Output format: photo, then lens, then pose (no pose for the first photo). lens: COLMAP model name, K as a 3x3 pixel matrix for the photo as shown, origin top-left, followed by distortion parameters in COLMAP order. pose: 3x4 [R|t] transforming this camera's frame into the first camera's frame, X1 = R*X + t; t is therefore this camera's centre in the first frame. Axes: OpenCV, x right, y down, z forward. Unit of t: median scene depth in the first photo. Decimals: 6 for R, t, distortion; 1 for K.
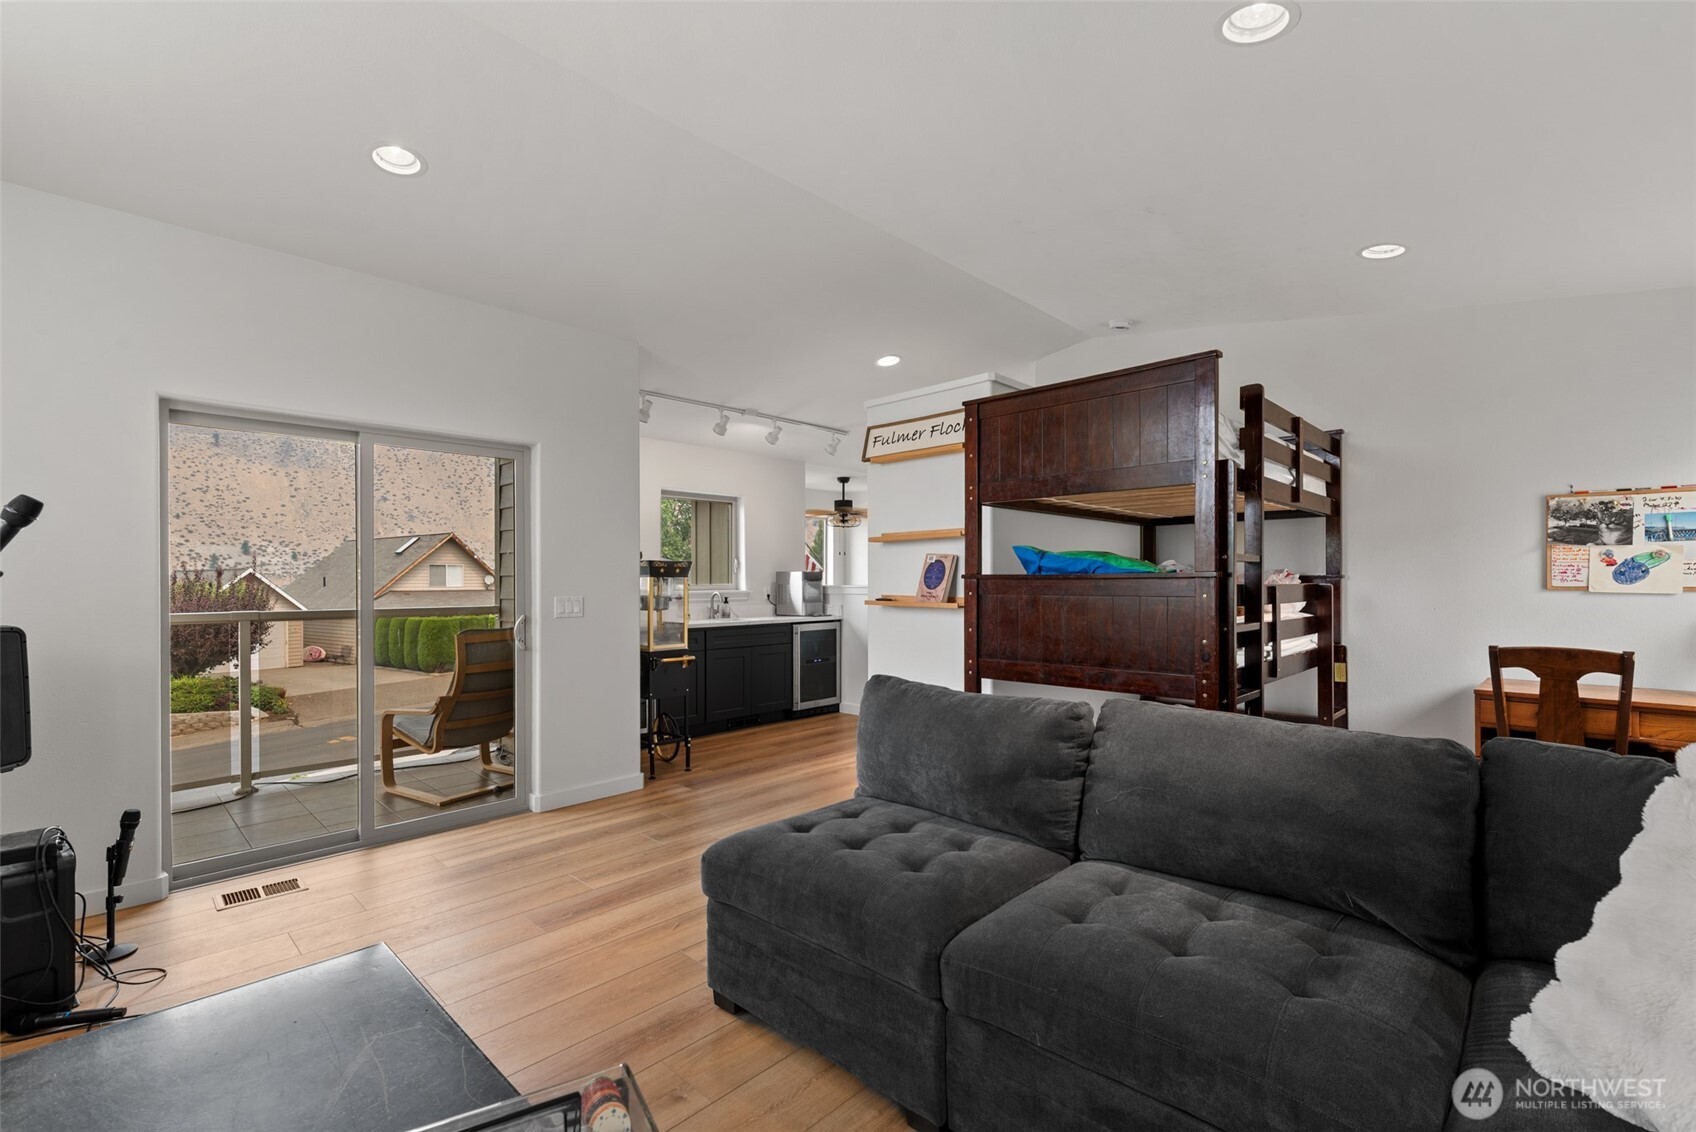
lens RADIAL K [[746.4, 0, 858.7], [0, 746.4, 584.6], [0, 0, 1]] dist [0.000017, -0.000756]
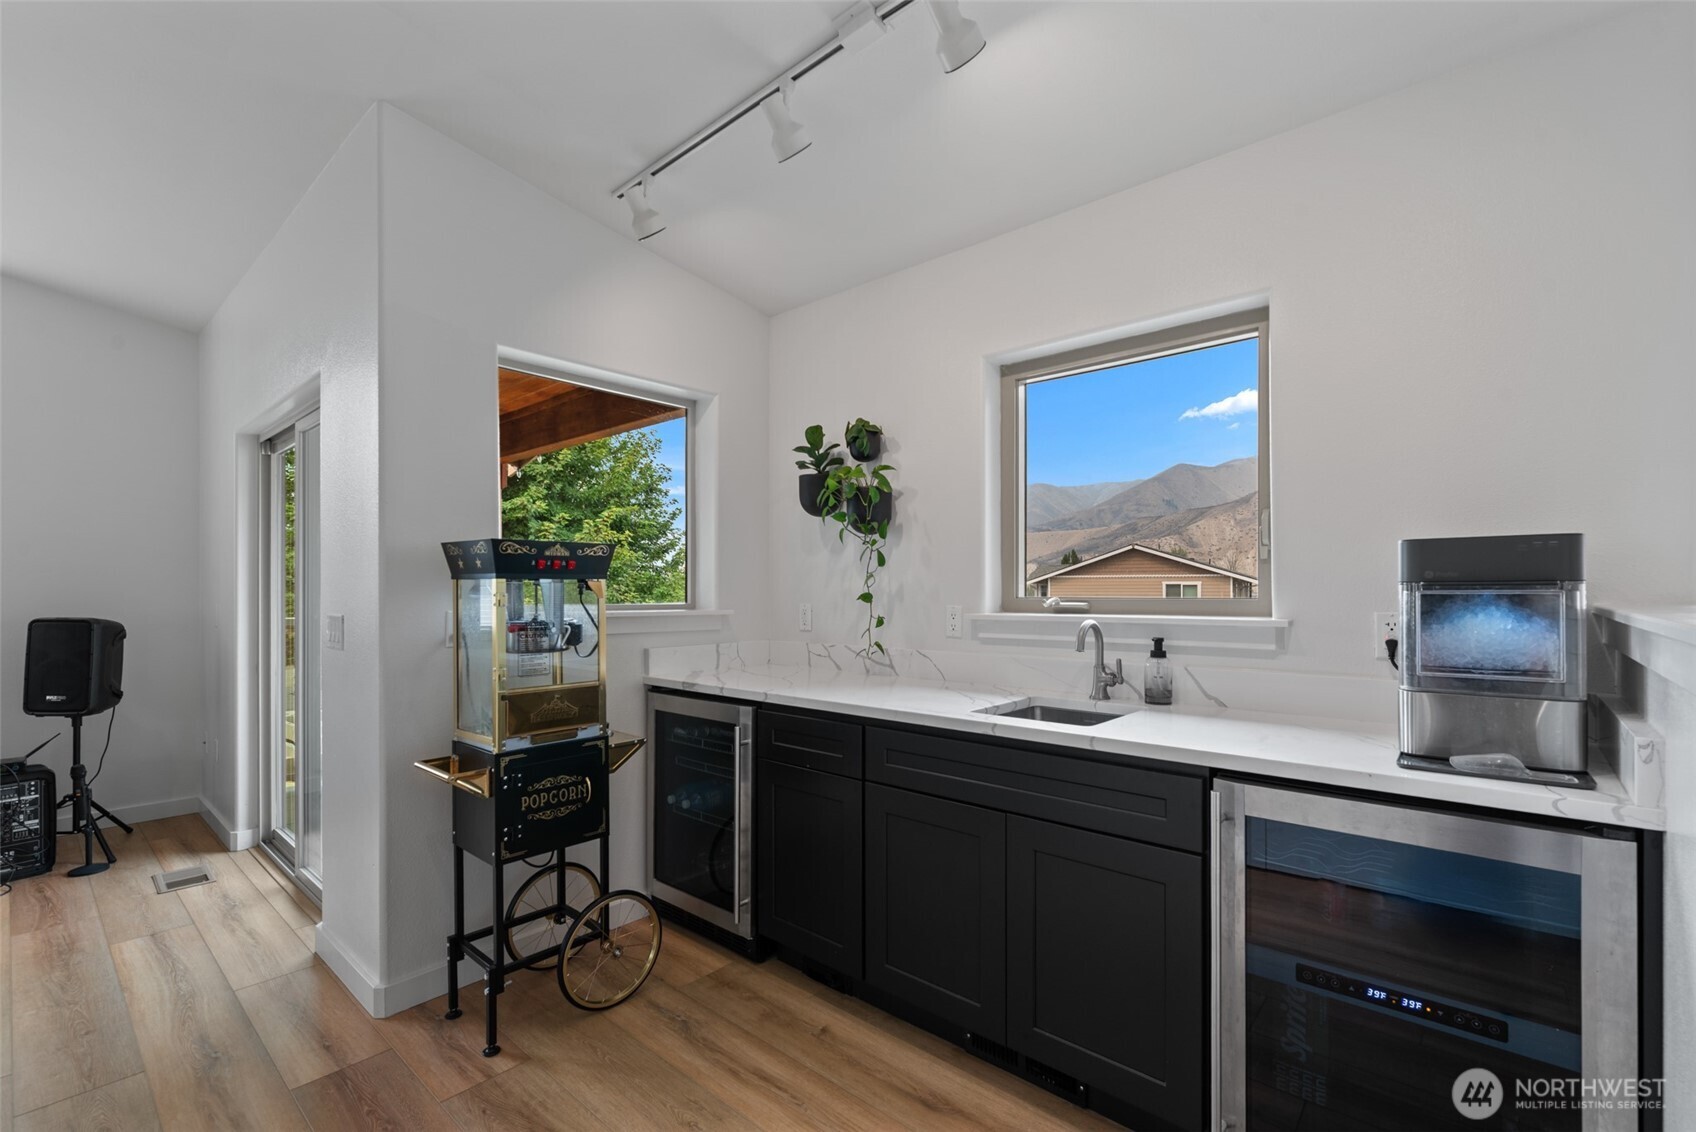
lens RADIAL K [[746.4, 0, 858.7], [0, 746.4, 584.6], [0, 0, 1]] dist [0.000017, -0.000756]
pose [[0.025930, 0.004944, -0.999652, 0.187032], [0.002114, 0.999985, 0.005001, -0.010289], [0.999662, -0.002242, 0.025919, 1.190041]]
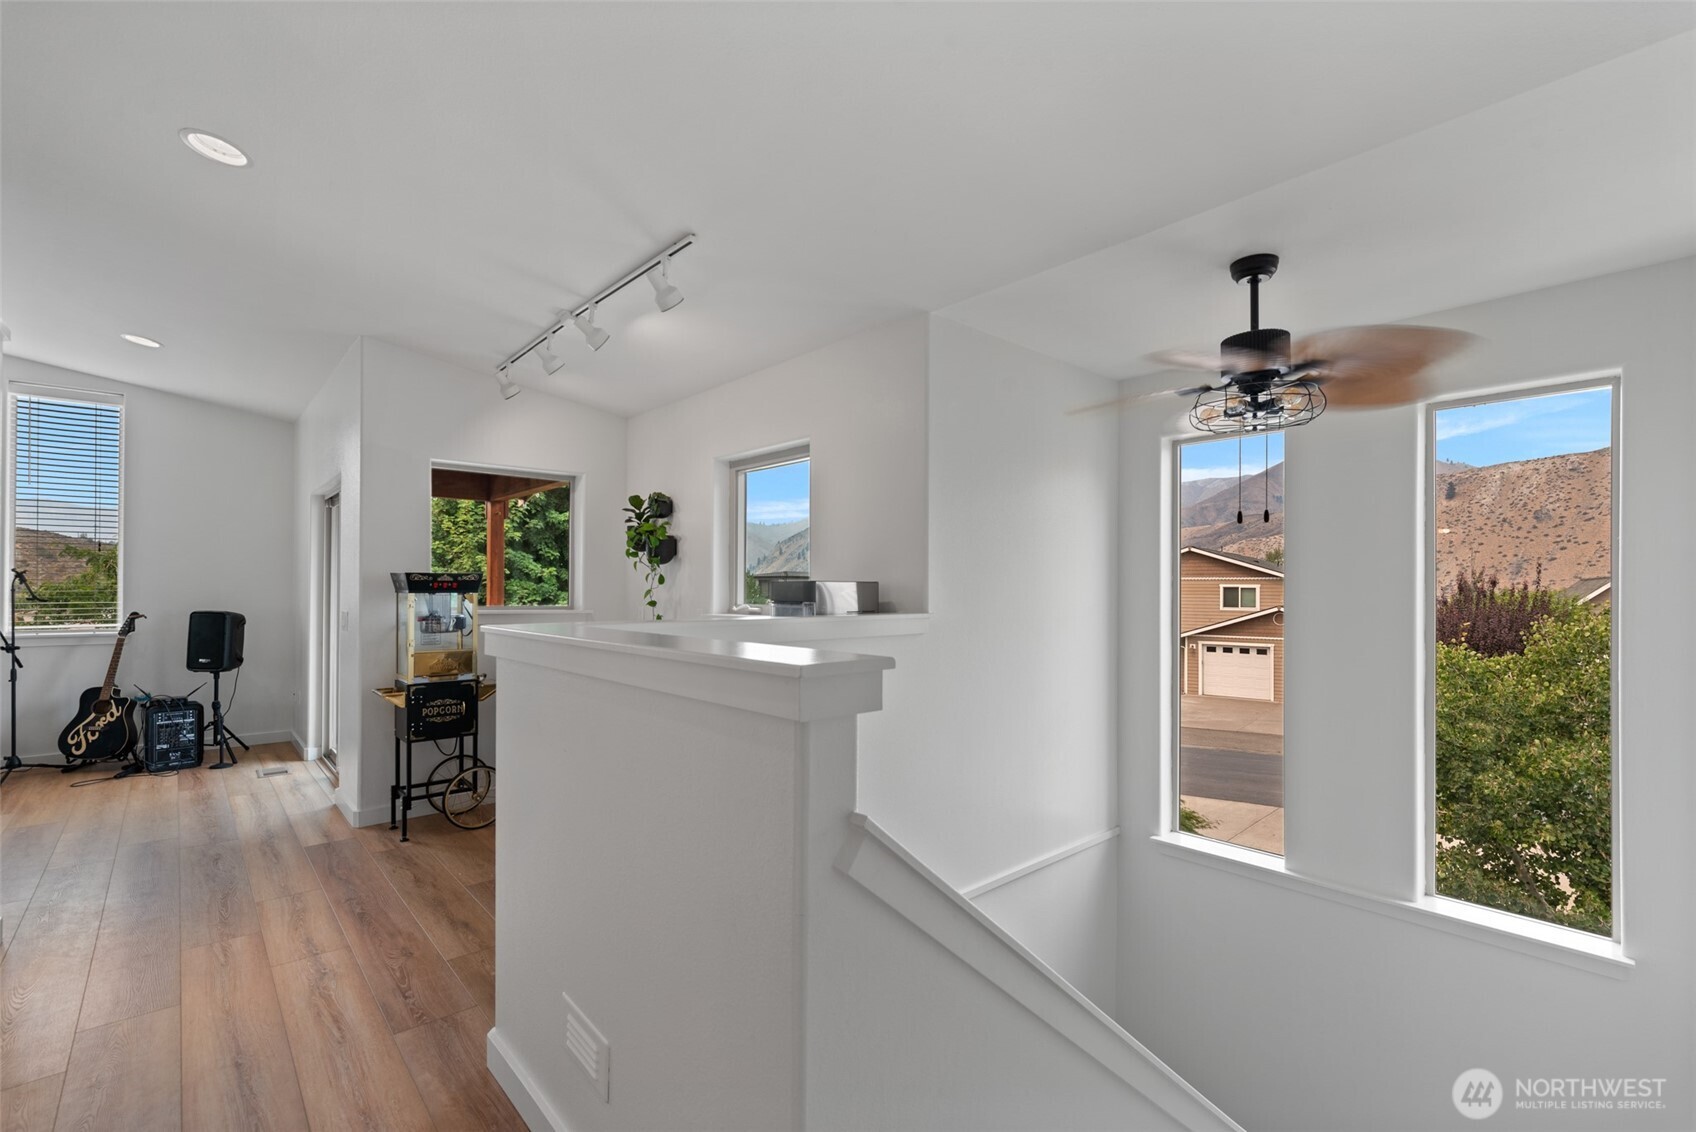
lens RADIAL K [[737.1, 0, 860.0], [0, 737.1, 577.8], [0, 0, 1]] dist [-0.003024, -0.000457]
pose [[-0.075779, -0.004332, -0.997115, 0.510931], [-0.003098, 0.999987, -0.004109, -0.026358], [0.997120, 0.002777, -0.075792, 1.535603]]
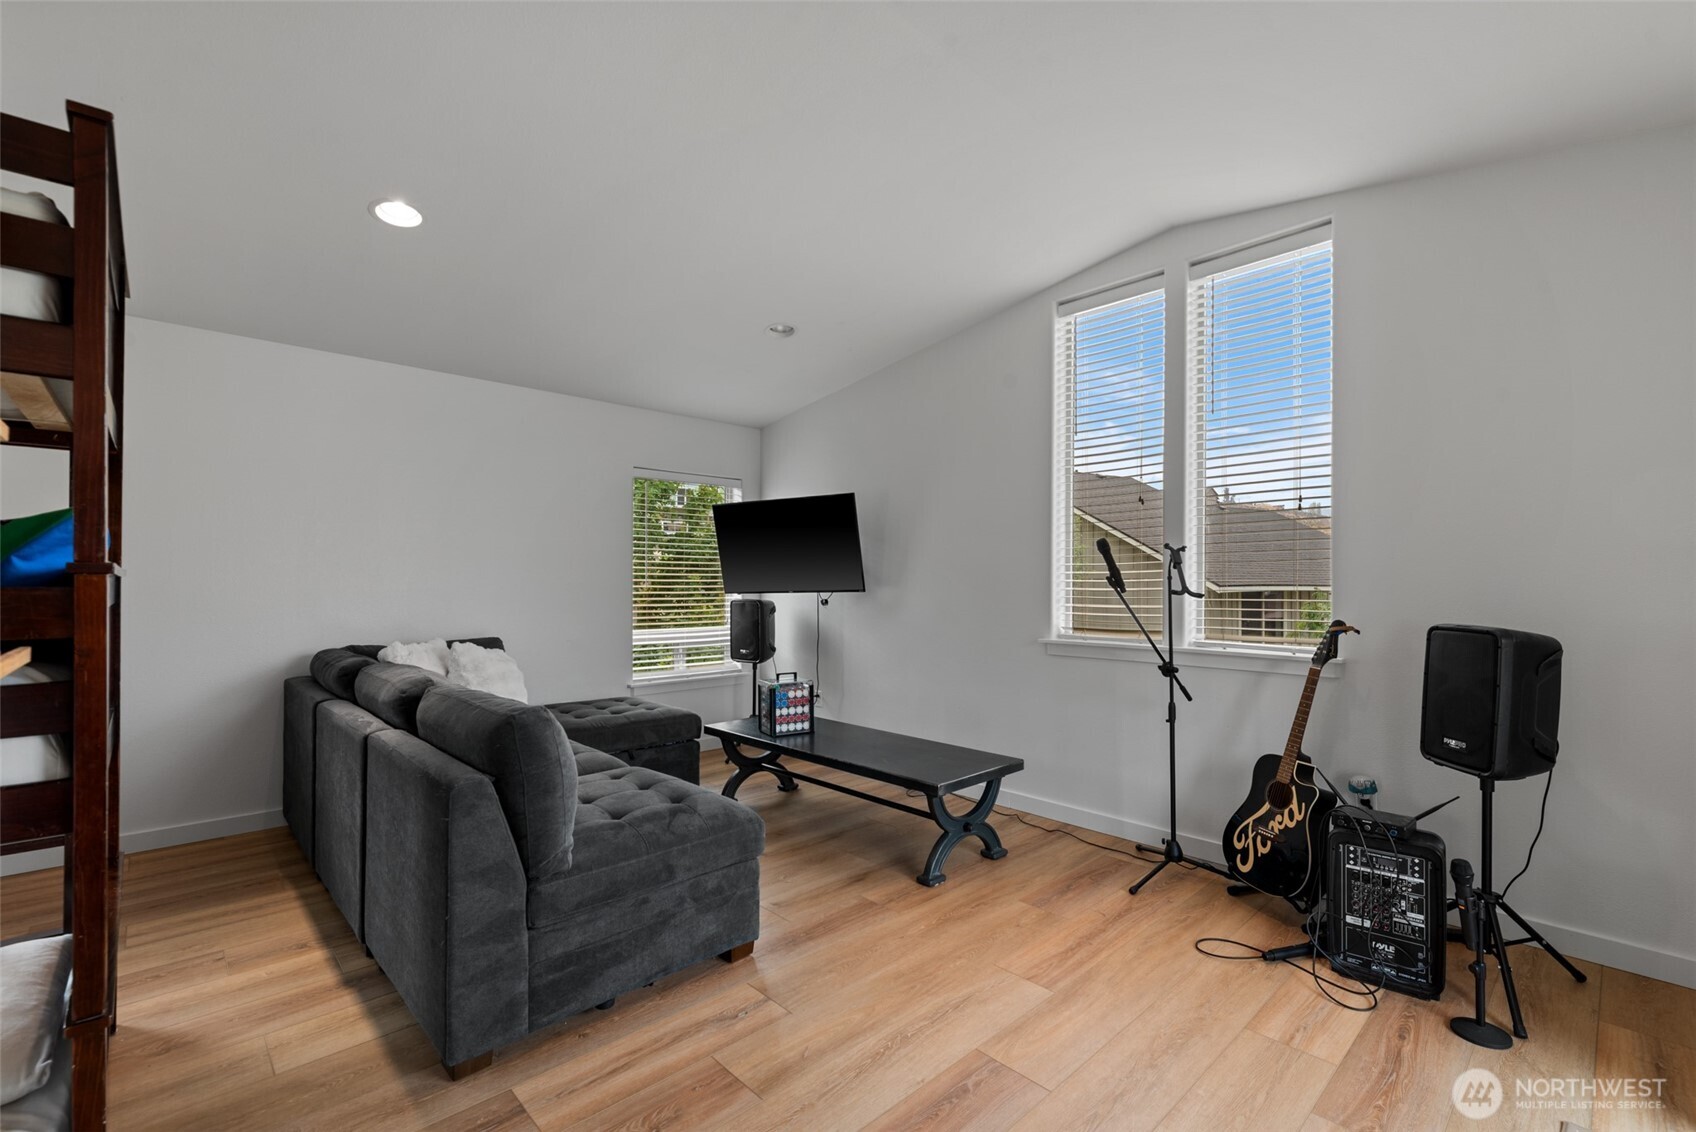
lens RADIAL K [[737.1, 0, 860.0], [0, 737.1, 577.8], [0, 0, 1]] dist [-0.003024, -0.000457]
pose [[-0.998274, 0.001829, 0.058695, -0.184560], [0.001390, 0.999971, -0.007519, -0.004574], [-0.058707, -0.007424, -0.998248, 0.944247]]
